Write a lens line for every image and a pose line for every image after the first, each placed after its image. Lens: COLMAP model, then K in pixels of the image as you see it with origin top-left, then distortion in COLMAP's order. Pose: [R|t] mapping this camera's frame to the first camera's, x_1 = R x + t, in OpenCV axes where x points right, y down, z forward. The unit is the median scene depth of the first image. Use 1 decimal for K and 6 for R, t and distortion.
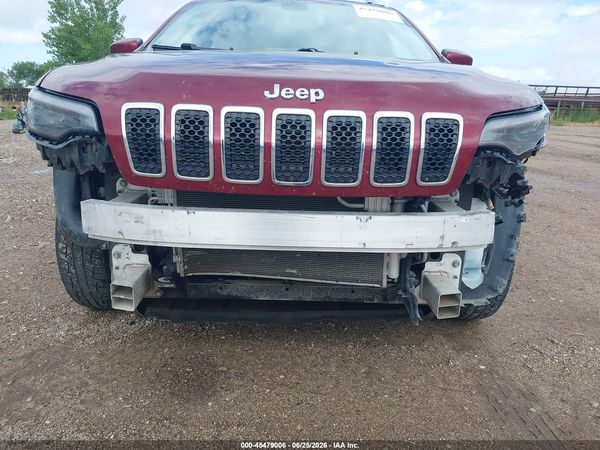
lens RADIAL K [[479.7, 0, 294.3], [0, 479.7, 226.2], [0, 0, 1]] dist [0.045680, -0.036295]
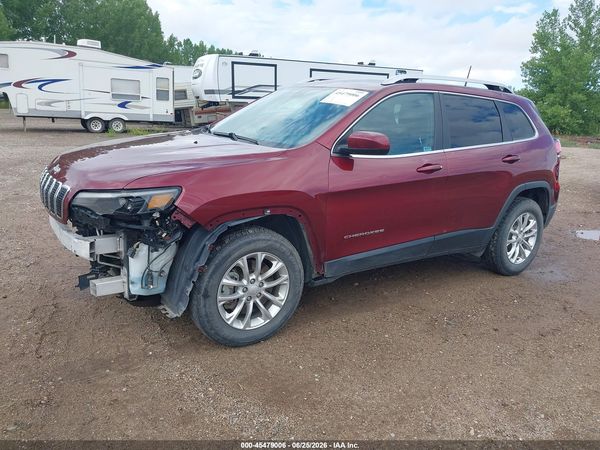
lens RADIAL K [[482.6, 0, 291.3], [0, 482.6, 225.1], [0, 0, 1]] dist [0.031261, -0.023023]
pose [[0.538721, 0.205950, -0.816924, 2.058398], [-0.237304, 0.967494, 0.087419, -0.384817], [0.808373, 0.146764, 0.570082, 0.493649]]
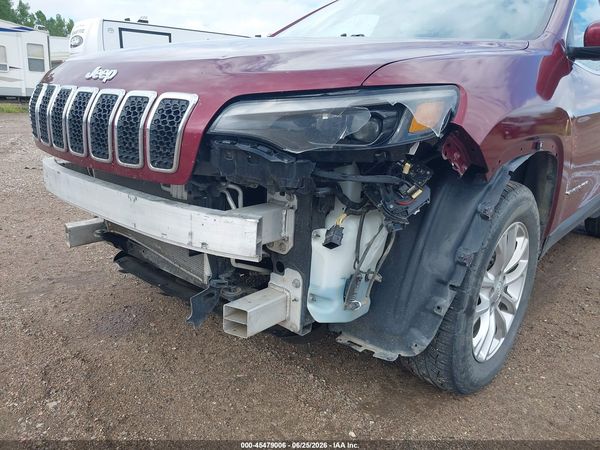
lens RADIAL K [[482.6, 0, 291.3], [0, 482.6, 225.1], [0, 0, 1]] dist [0.031261, -0.023023]
pose [[0.734476, 0.184727, -0.653009, 0.873617], [-0.190576, 0.979663, 0.062781, -0.072270], [0.651326, 0.078337, 0.754744, 0.380072]]
